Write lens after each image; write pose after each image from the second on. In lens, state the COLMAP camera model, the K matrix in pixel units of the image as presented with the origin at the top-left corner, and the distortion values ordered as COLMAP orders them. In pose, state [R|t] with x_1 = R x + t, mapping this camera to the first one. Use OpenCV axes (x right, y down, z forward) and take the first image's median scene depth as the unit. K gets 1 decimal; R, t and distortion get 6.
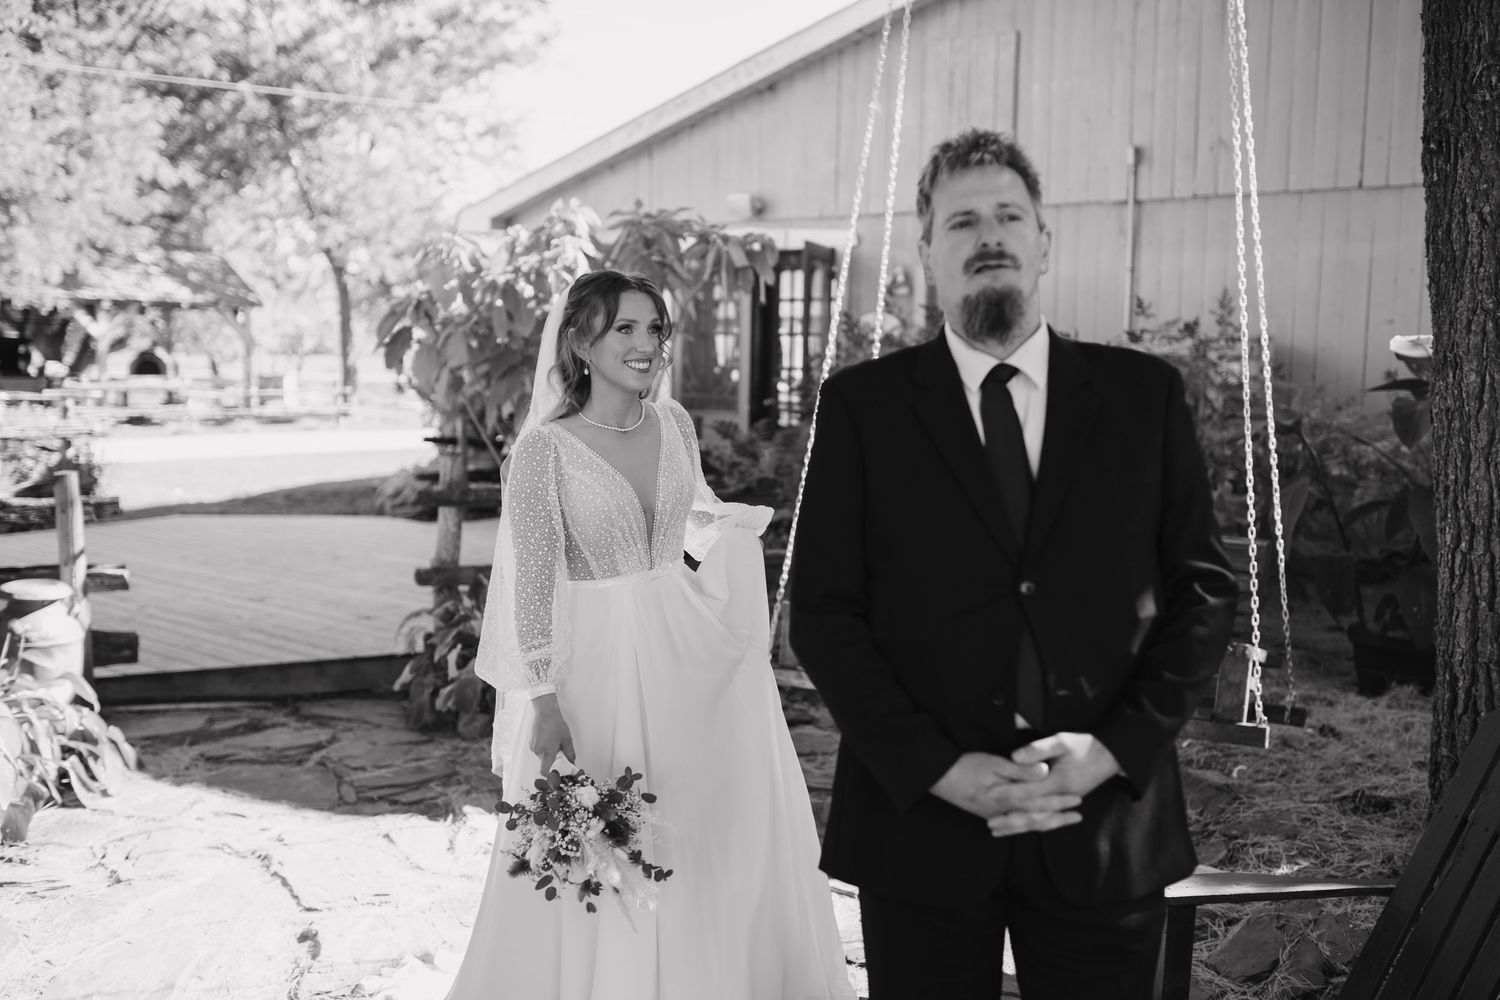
lens RADIAL K [[1453.9, 0, 750.0], [0, 1453.9, 500.0], [0, 0, 1]] dist [-0.008521, 0.035577]
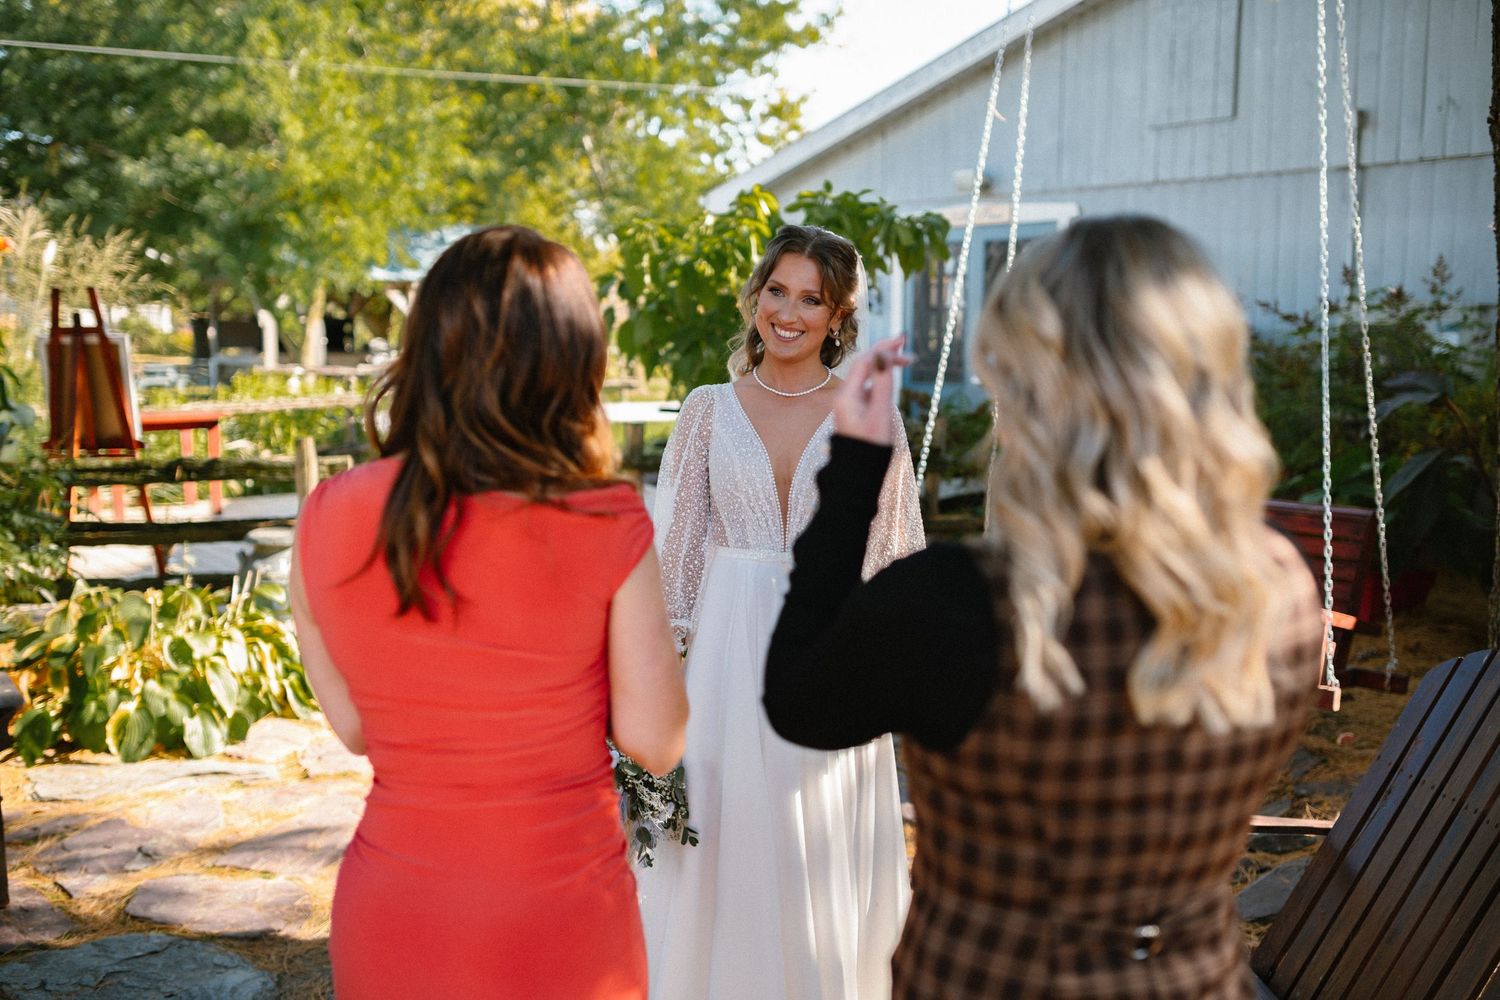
lens RADIAL K [[1453.9, 0, 750.0], [0, 1453.9, 500.0], [0, 0, 1]] dist [-0.008521, 0.035577]
pose [[0.978130, 0.015136, -0.207441, 0.096737], [-0.011253, 0.999739, 0.019884, 0.003701], [0.207688, -0.017114, 0.978045, -0.051928]]
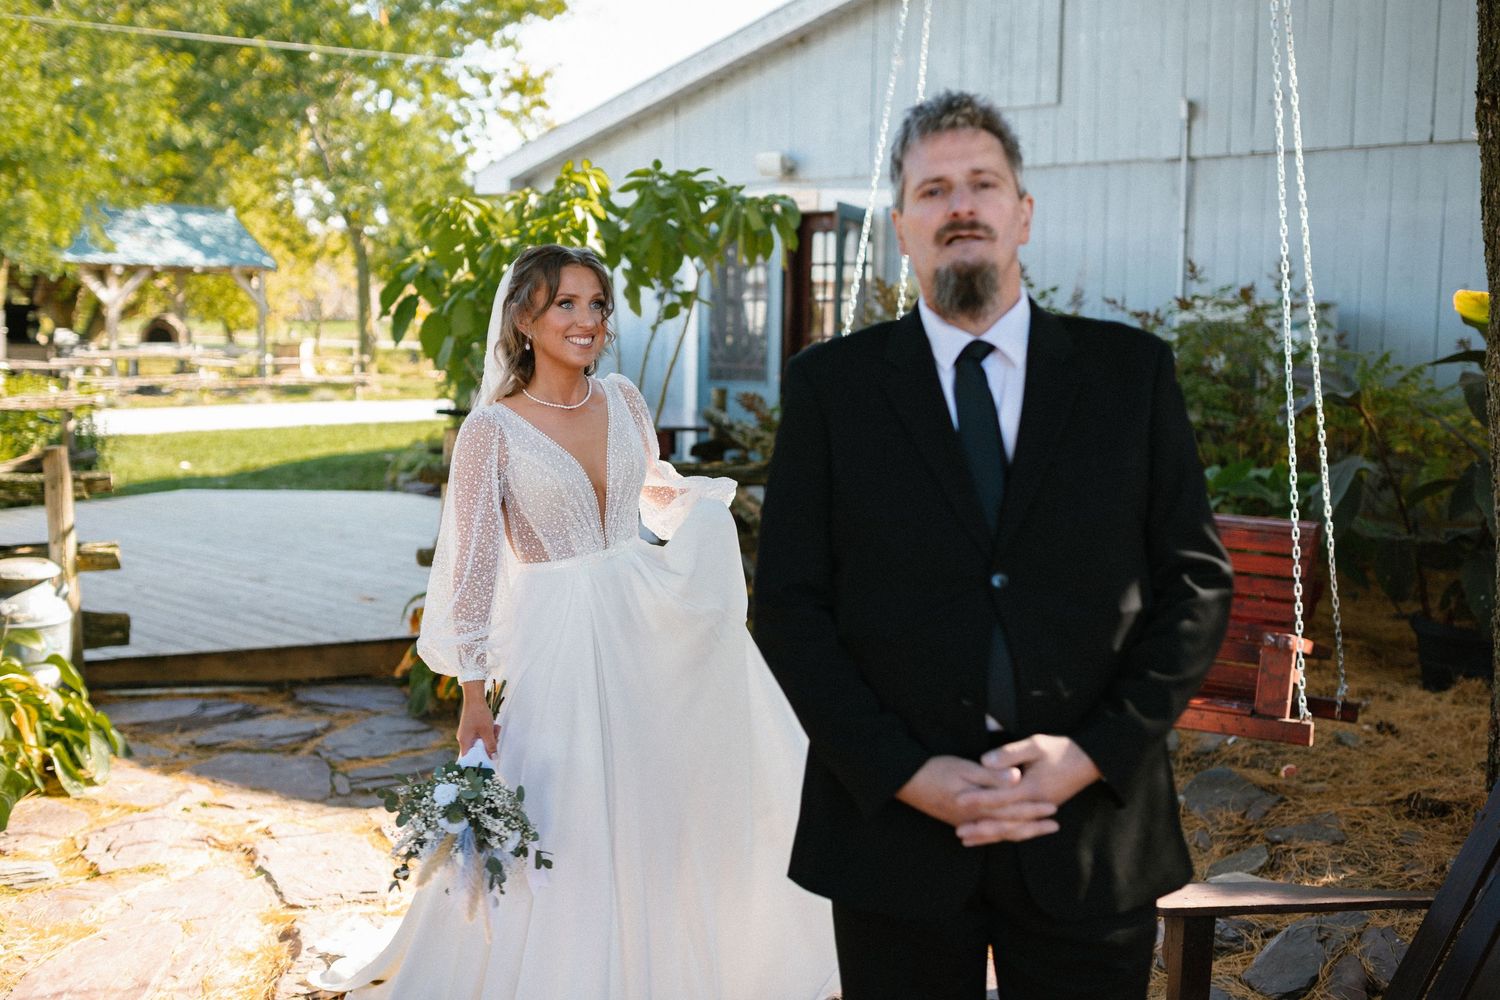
lens RADIAL K [[1537.6, 0, 737.1], [0, 1537.6, 469.3], [0, 0, 1]] dist [-0.008256, 0.008970]
pose [[0.999350, 0.002518, -0.035952, 0.013693], [-0.002628, 0.999992, -0.003012, -0.001841], [0.035944, 0.003104, 0.999349, 0.001103]]
